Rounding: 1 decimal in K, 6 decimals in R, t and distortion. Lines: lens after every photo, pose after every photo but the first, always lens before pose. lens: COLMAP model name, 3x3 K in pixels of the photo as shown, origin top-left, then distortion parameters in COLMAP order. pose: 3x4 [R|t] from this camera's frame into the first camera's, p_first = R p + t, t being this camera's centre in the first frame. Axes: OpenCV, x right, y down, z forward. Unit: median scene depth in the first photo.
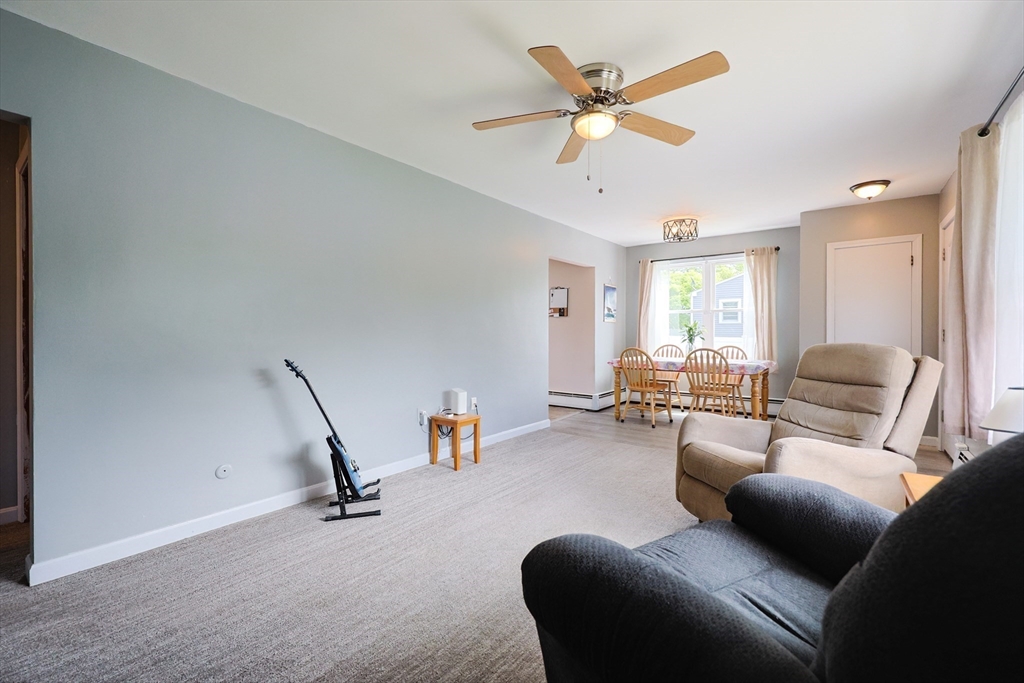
lens RADIAL K [[438.7, 0, 509.3], [0, 438.7, 338.4], [0, 0, 1]] dist [-0.001559, -0.000998]
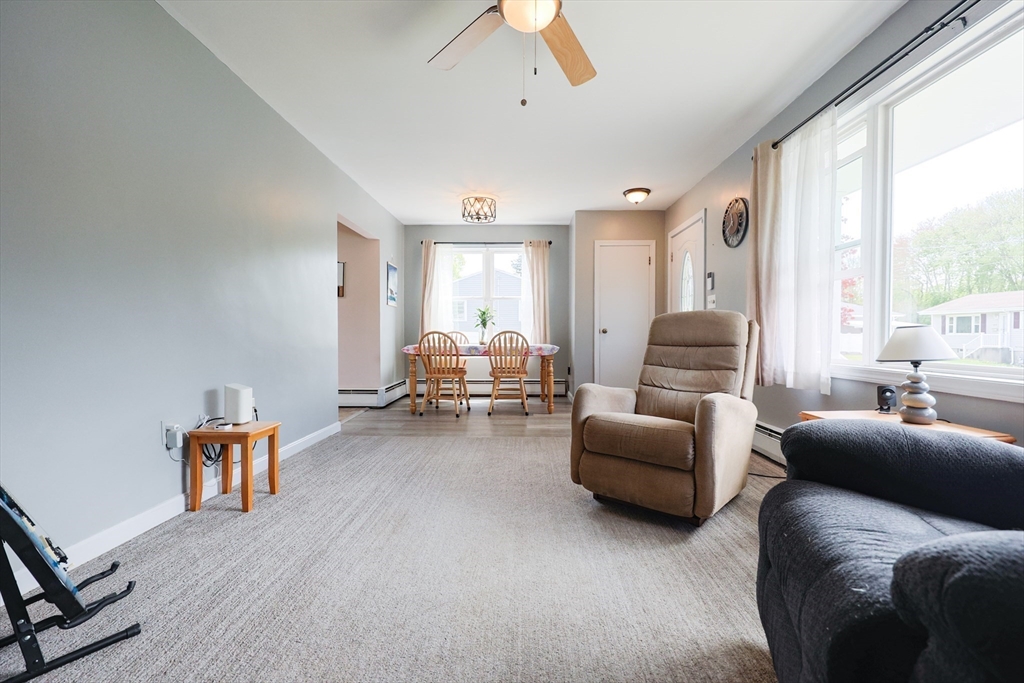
lens RADIAL K [[438.7, 0, 514.4], [0, 438.7, 342.8], [0, 0, 1]] dist [-0.001559, -0.000998]
pose [[0.800932, -0.010359, 0.598665, -0.154320], [0.006421, 0.999941, 0.008711, 0.045810], [-0.598721, -0.003133, 0.800952, 0.218859]]
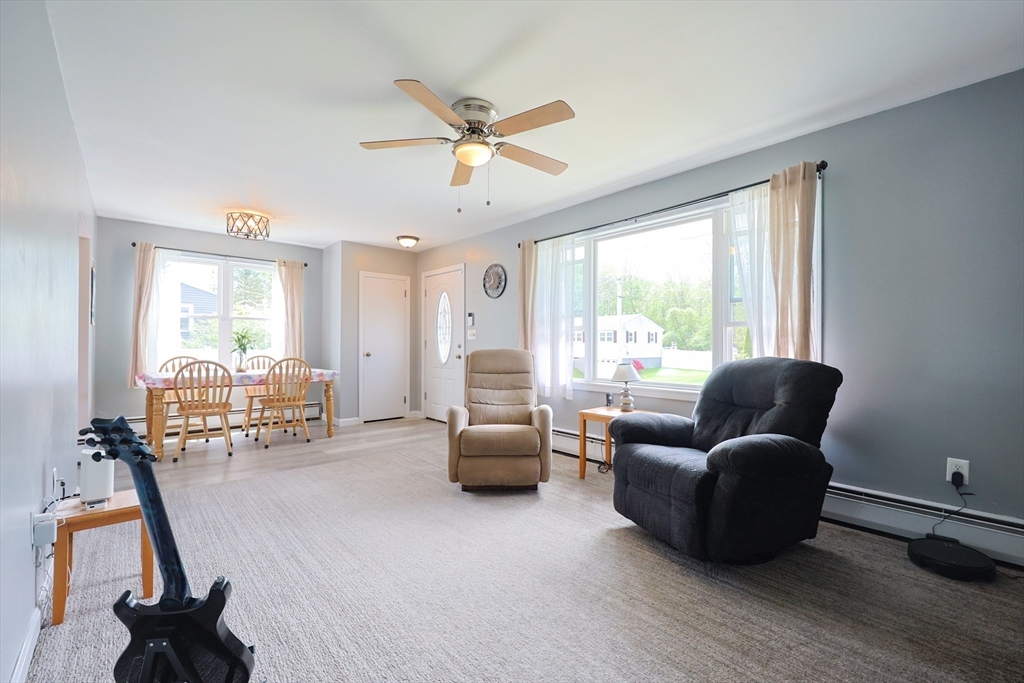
lens RADIAL K [[438.7, 0, 515.7], [0, 438.7, 344.0], [0, 0, 1]] dist [-0.001559, -0.000998]
pose [[0.173053, 0.000637, 0.984912, -0.470552], [0.009499, 0.999952, -0.002316, -0.001434], [-0.984867, 0.009757, 0.173039, 0.382917]]
